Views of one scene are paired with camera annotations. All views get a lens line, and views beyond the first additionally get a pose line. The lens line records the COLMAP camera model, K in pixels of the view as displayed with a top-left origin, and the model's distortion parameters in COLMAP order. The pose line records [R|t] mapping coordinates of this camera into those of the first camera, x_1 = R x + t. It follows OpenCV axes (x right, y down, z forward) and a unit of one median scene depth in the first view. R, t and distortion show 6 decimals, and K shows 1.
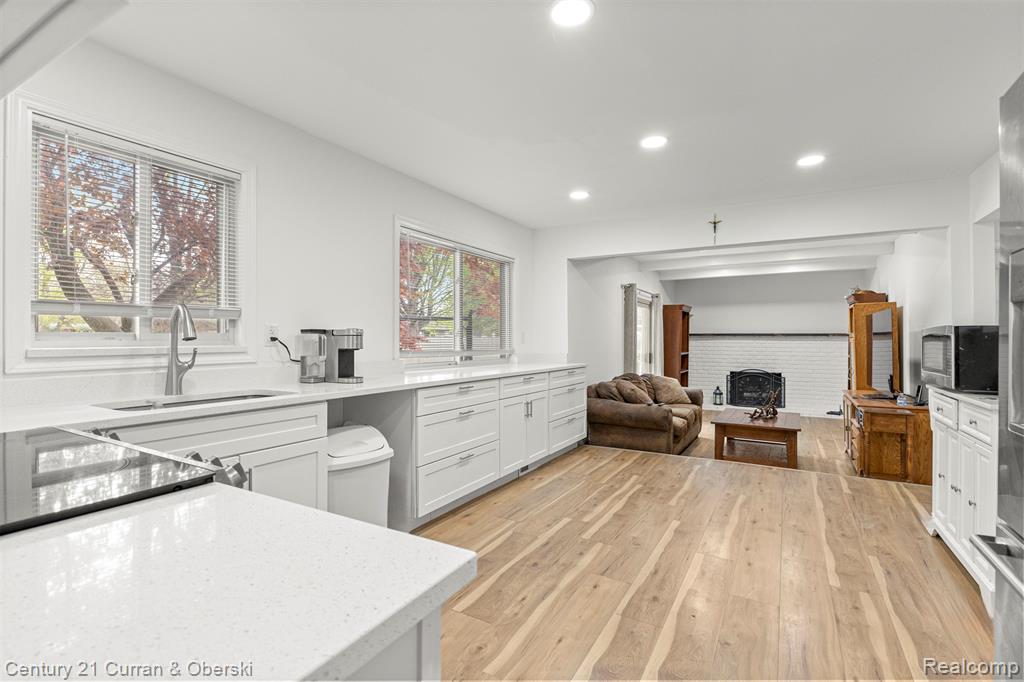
lens RADIAL K [[481.5, 0, 512.7], [0, 481.5, 335.1], [0, 0, 1]] dist [-0.003163, -0.000706]
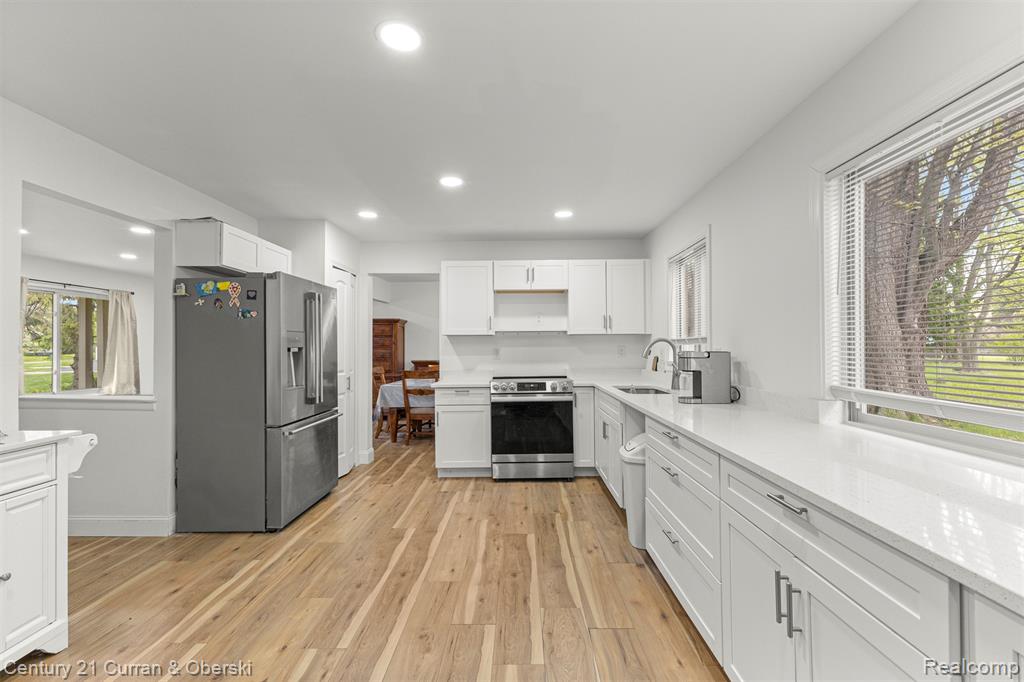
lens RADIAL K [[439.0, 0, 509.4], [0, 439.0, 346.8], [0, 0, 1]] dist [0.011971, 0.000031]
pose [[-0.878811, 0.000851, -0.477169, 0.342043], [0.007381, 0.999903, -0.011810, -0.009909], [0.477113, -0.013901, -0.878732, 1.223156]]
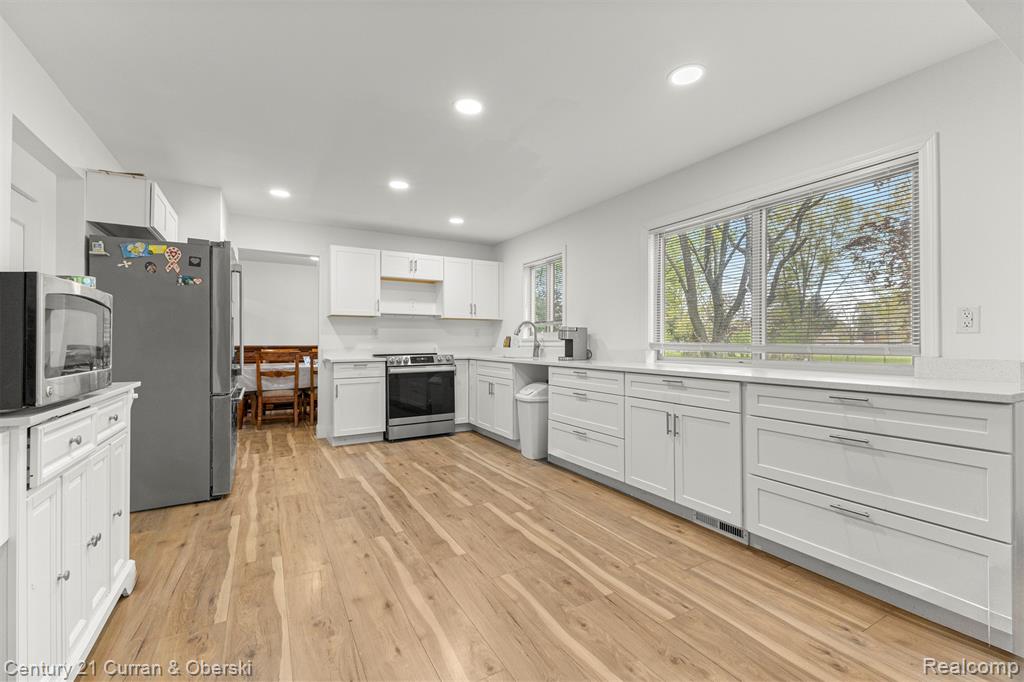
lens RADIAL K [[439.0, 0, 509.4], [0, 439.0, 346.8], [0, 0, 1]] dist [0.011971, 0.000031]
pose [[-0.514994, 0.005063, -0.857179, 0.755691], [0.007180, 0.999973, 0.001593, 0.037304], [0.857164, -0.005334, -0.515016, 1.184648]]
